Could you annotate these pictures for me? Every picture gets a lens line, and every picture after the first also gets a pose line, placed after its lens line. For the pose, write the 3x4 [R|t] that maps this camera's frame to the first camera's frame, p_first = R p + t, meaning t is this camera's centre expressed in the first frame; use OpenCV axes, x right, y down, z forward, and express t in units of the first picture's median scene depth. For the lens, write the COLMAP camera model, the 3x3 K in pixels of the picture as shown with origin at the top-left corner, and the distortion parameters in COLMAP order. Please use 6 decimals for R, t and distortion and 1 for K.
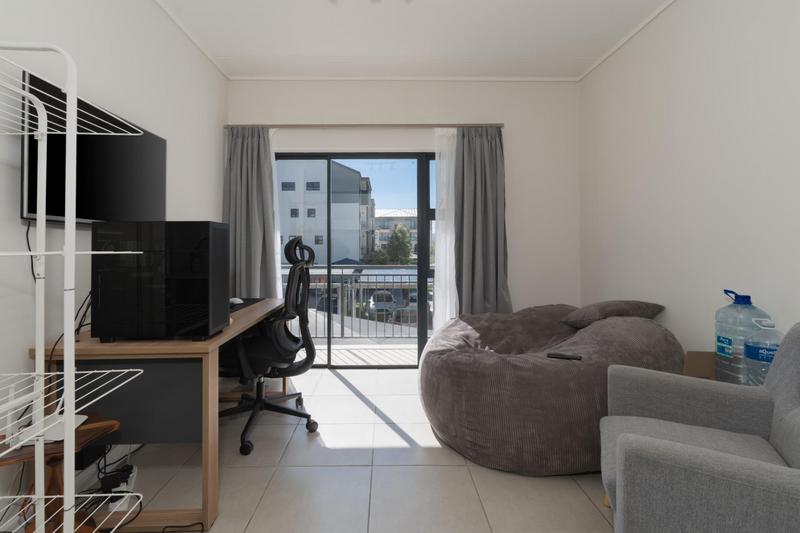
lens RADIAL K [[392.4, 0, 401.2], [0, 392.4, 267.9], [0, 0, 1]] dist [-0.001482, 0.000128]
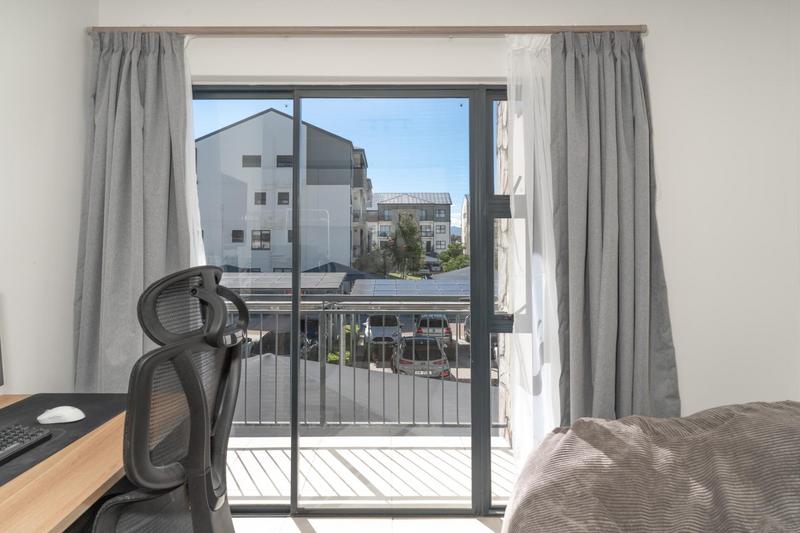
lens RADIAL K [[526.1, 0, 399.3], [0, 526.1, 264.9], [0, 0, 1]] dist [0.003559, -0.000306]
pose [[0.999930, 0.002789, -0.011522, -0.041333], [-0.002935, 0.999915, -0.012685, -0.050722], [0.011485, 0.012718, 0.999853, 0.313546]]
